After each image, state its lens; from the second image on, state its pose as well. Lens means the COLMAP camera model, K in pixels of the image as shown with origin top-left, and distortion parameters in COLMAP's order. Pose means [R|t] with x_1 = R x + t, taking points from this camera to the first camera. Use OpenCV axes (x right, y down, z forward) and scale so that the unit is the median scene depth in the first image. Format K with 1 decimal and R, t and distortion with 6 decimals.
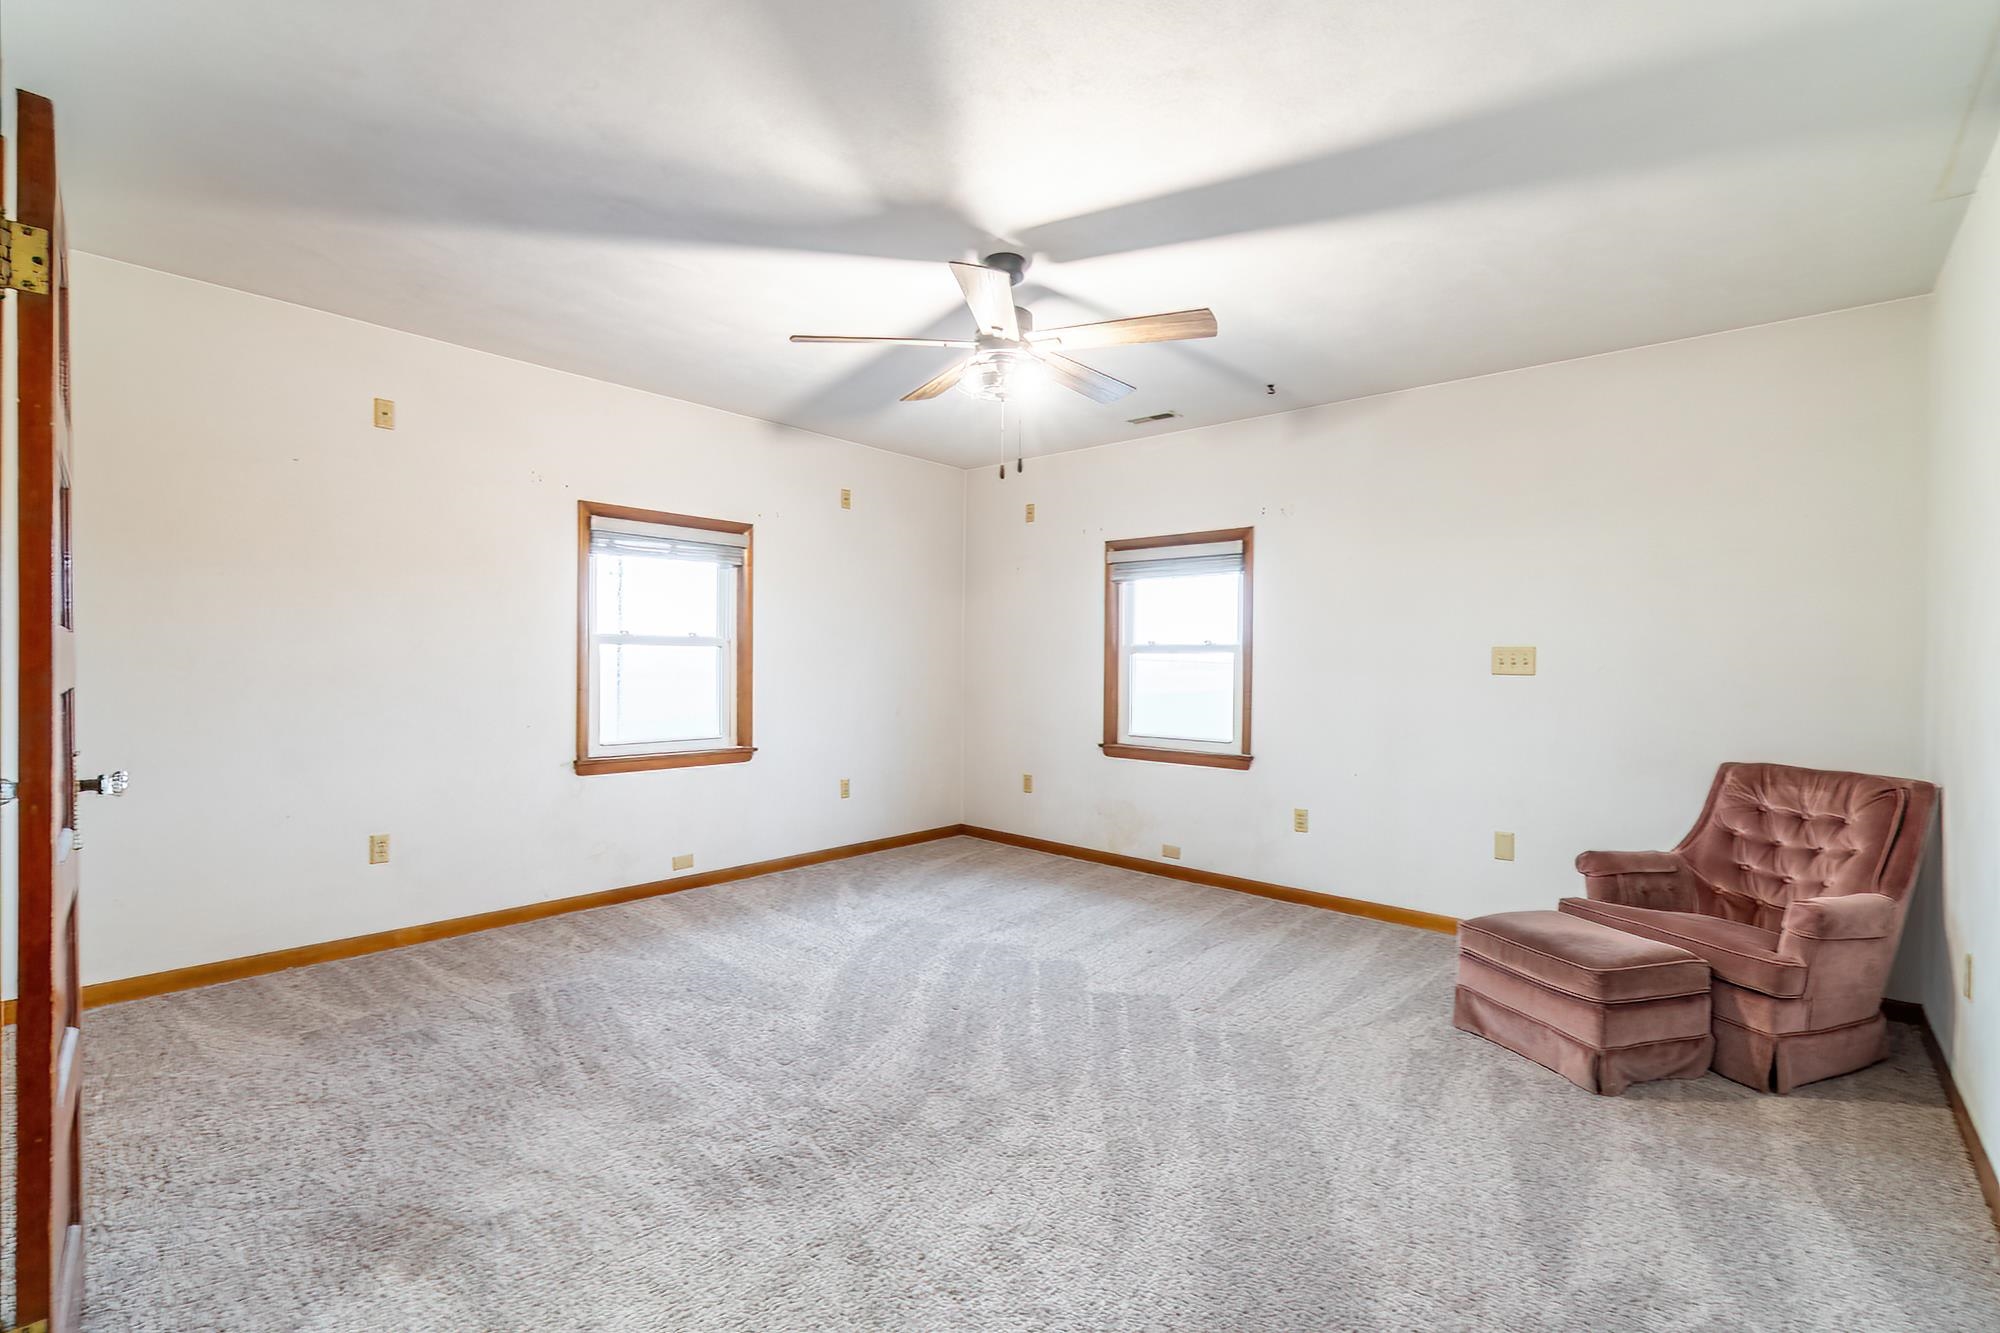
lens RADIAL K [[870.8, 0, 984.8], [0, 870.8, 658.2], [0, 0, 1]] dist [-0.002905, -0.000492]
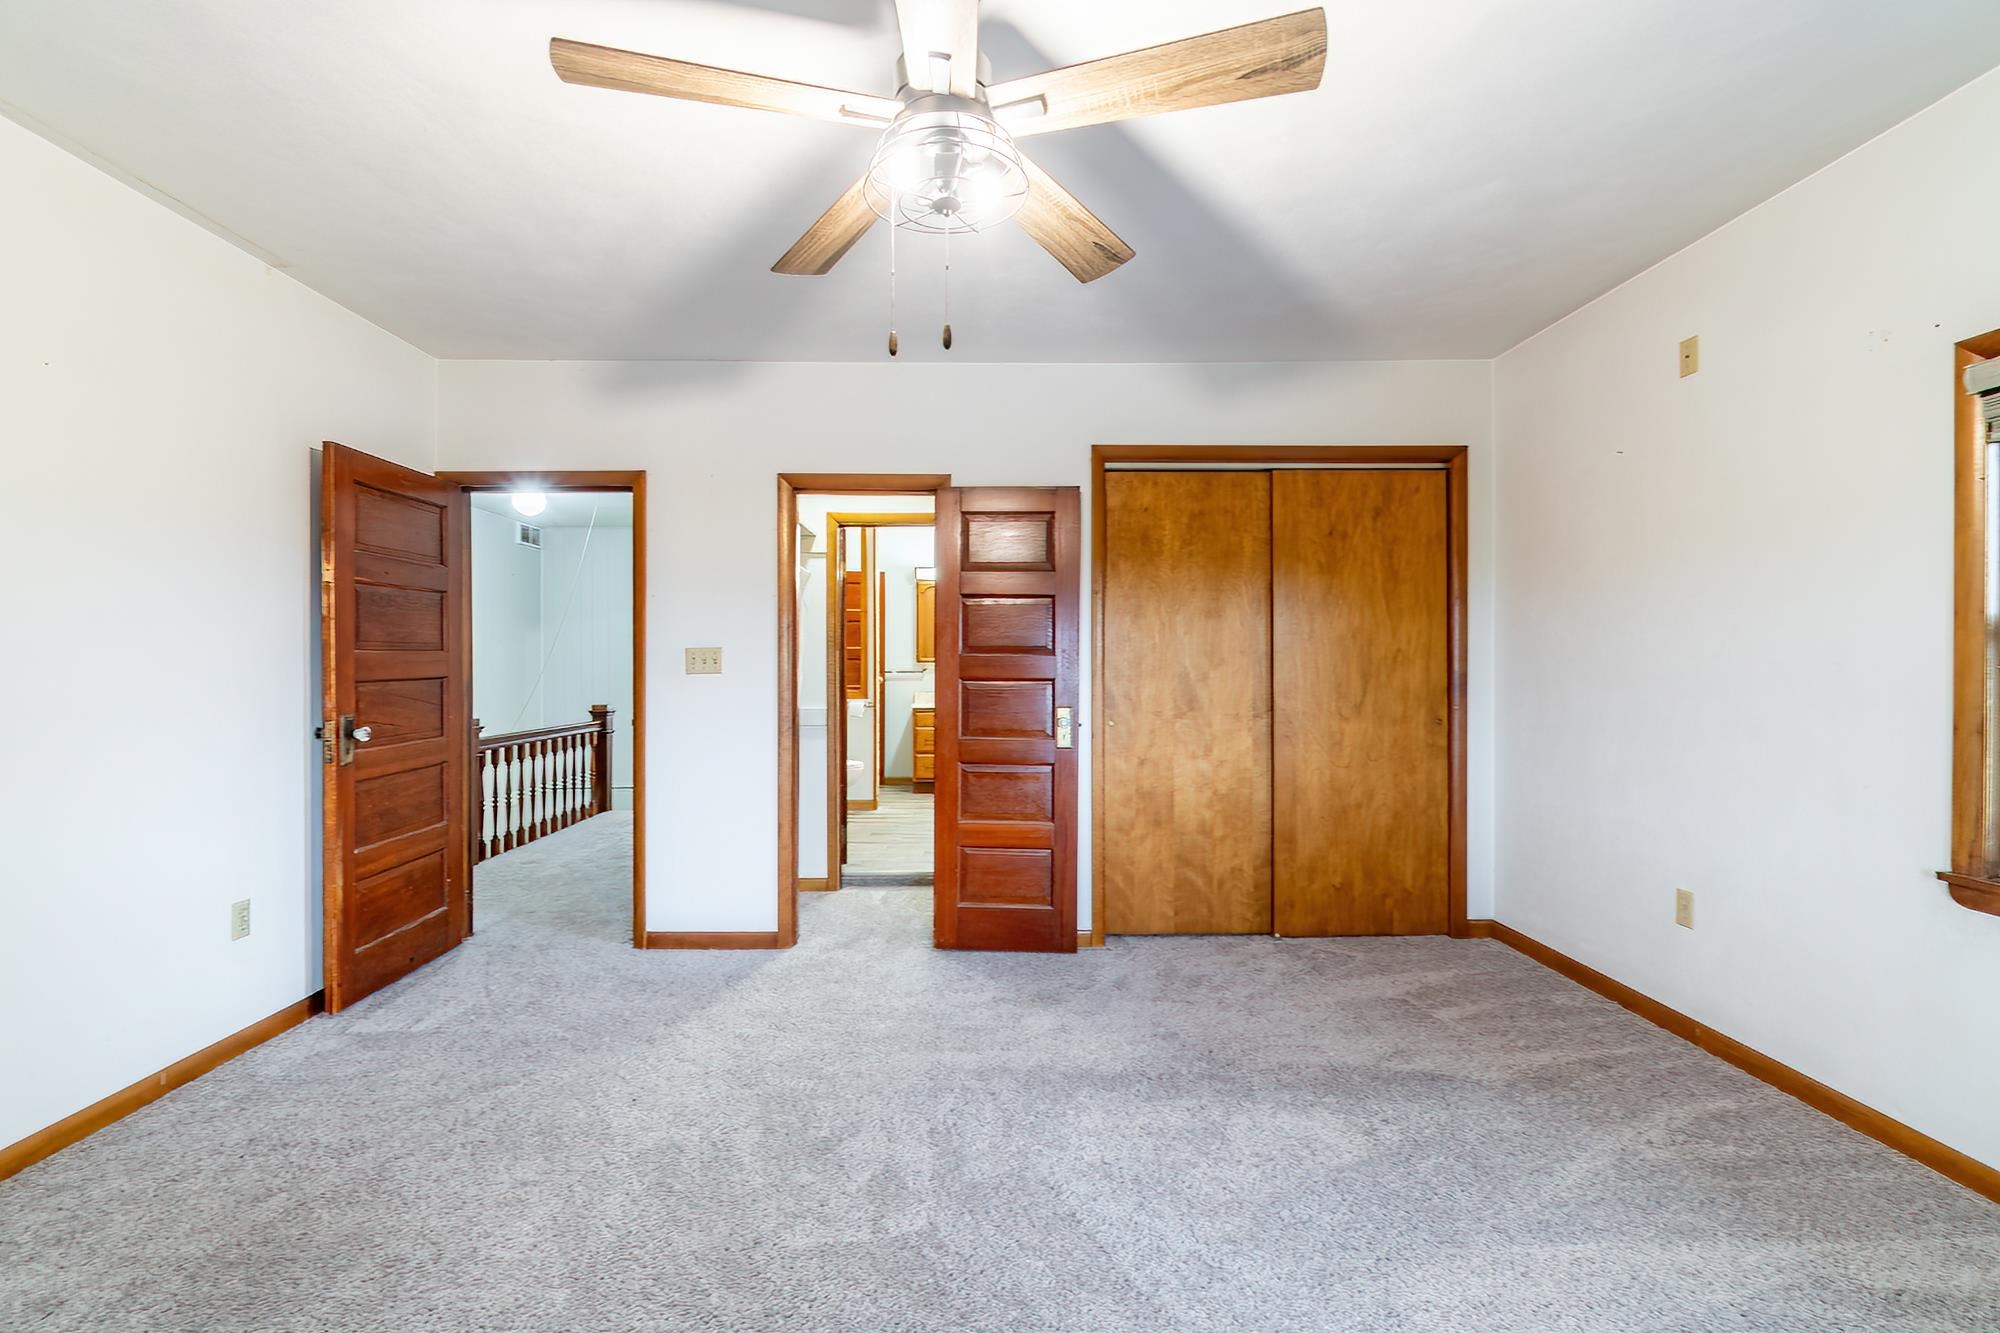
lens RADIAL K [[870.8, 0, 984.8], [0, 870.8, 658.2], [0, 0, 1]] dist [-0.002905, -0.000492]
pose [[-0.731334, -0.013765, -0.681881, 0.351085], [-0.008030, 0.999901, -0.011572, 0.006788], [0.681973, -0.002987, -0.731372, 1.293339]]
